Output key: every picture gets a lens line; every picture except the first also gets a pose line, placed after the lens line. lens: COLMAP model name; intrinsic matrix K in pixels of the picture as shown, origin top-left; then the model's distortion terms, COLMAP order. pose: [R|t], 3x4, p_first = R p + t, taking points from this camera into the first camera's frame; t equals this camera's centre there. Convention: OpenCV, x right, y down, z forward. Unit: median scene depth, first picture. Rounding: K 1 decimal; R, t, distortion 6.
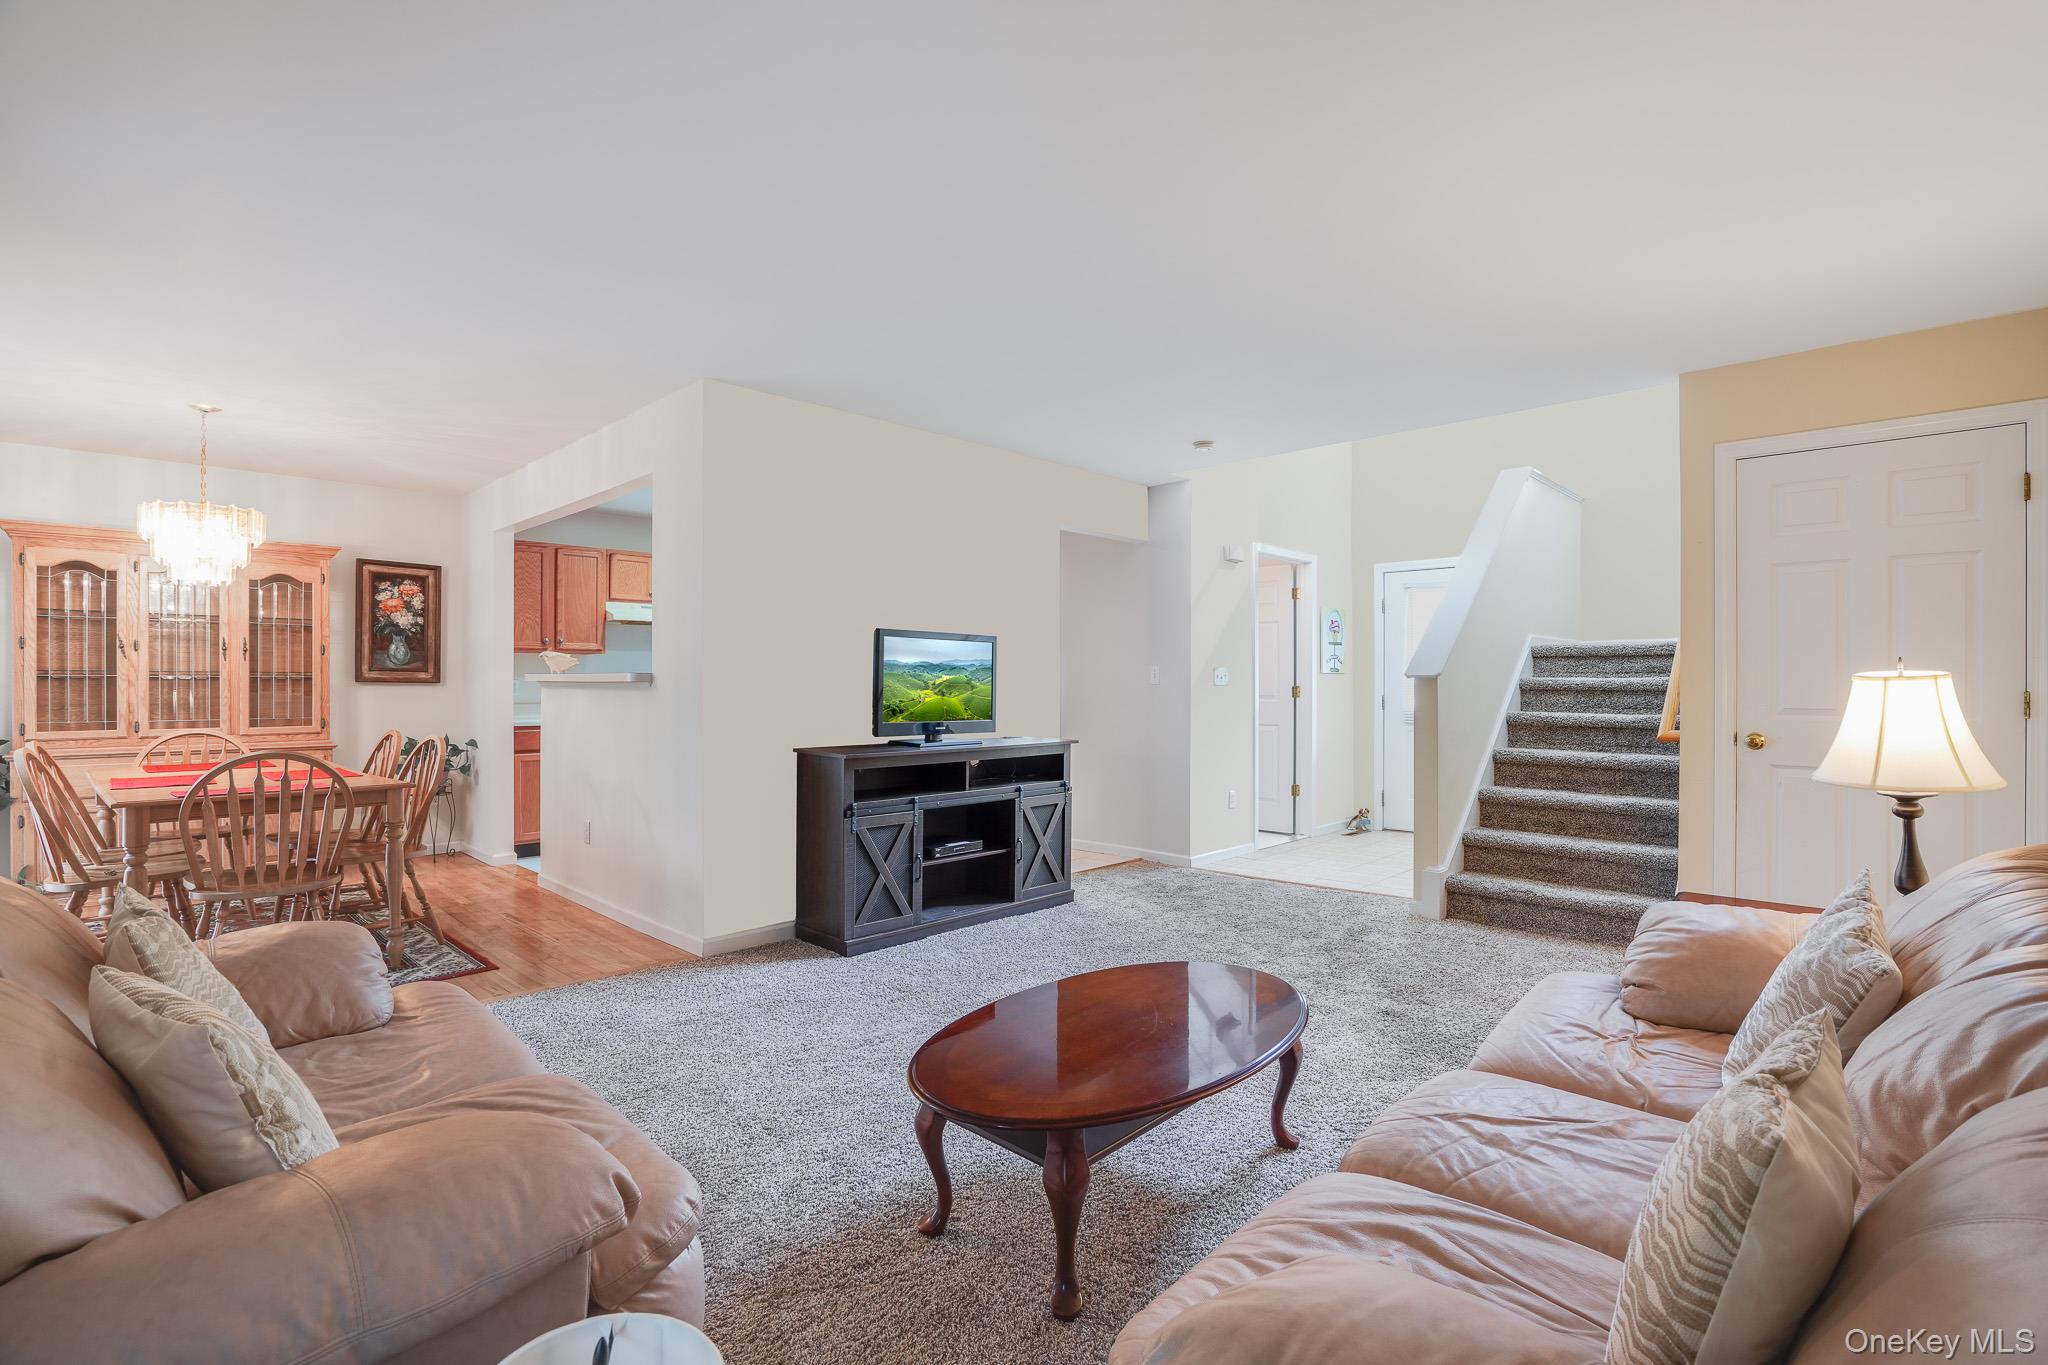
lens RADIAL K [[995.3, 0, 1022.2], [0, 995.3, 679.7], [0, 0, 1]] dist [-0.021793, 0.006376]
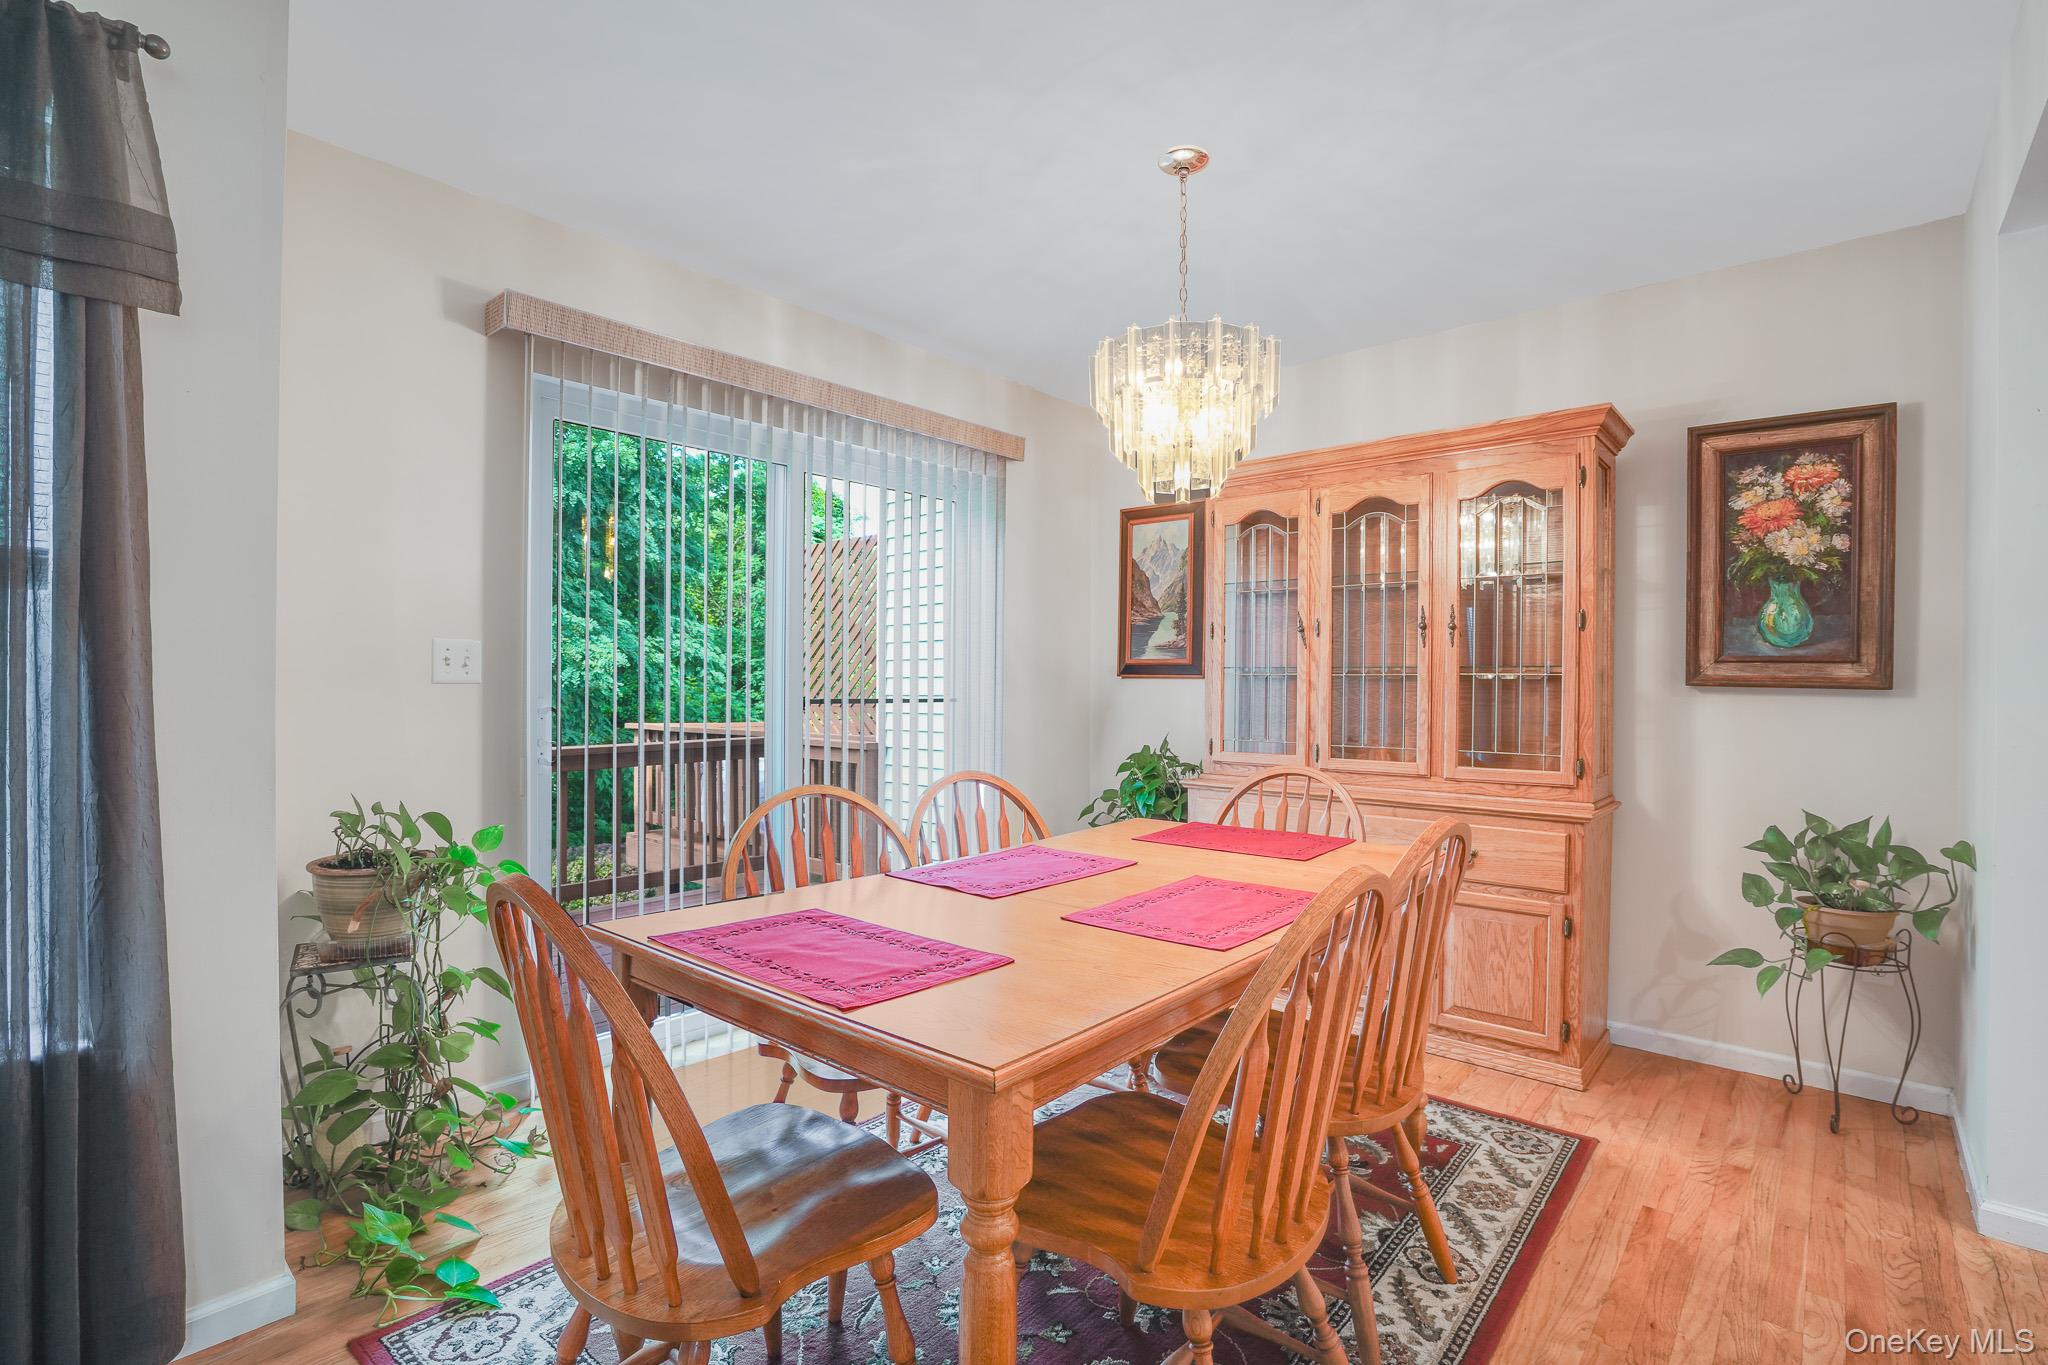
lens RADIAL K [[951.3, 0, 1015.3], [0, 951.3, 693.5], [0, 0, 1]] dist [-0.044944, 0.017212]
pose [[0.068794, 0.010940, -0.997571, -0.237607], [-0.007642, 0.999916, 0.010438, 0.003691], [0.997602, 0.006905, 0.068872, 0.627201]]
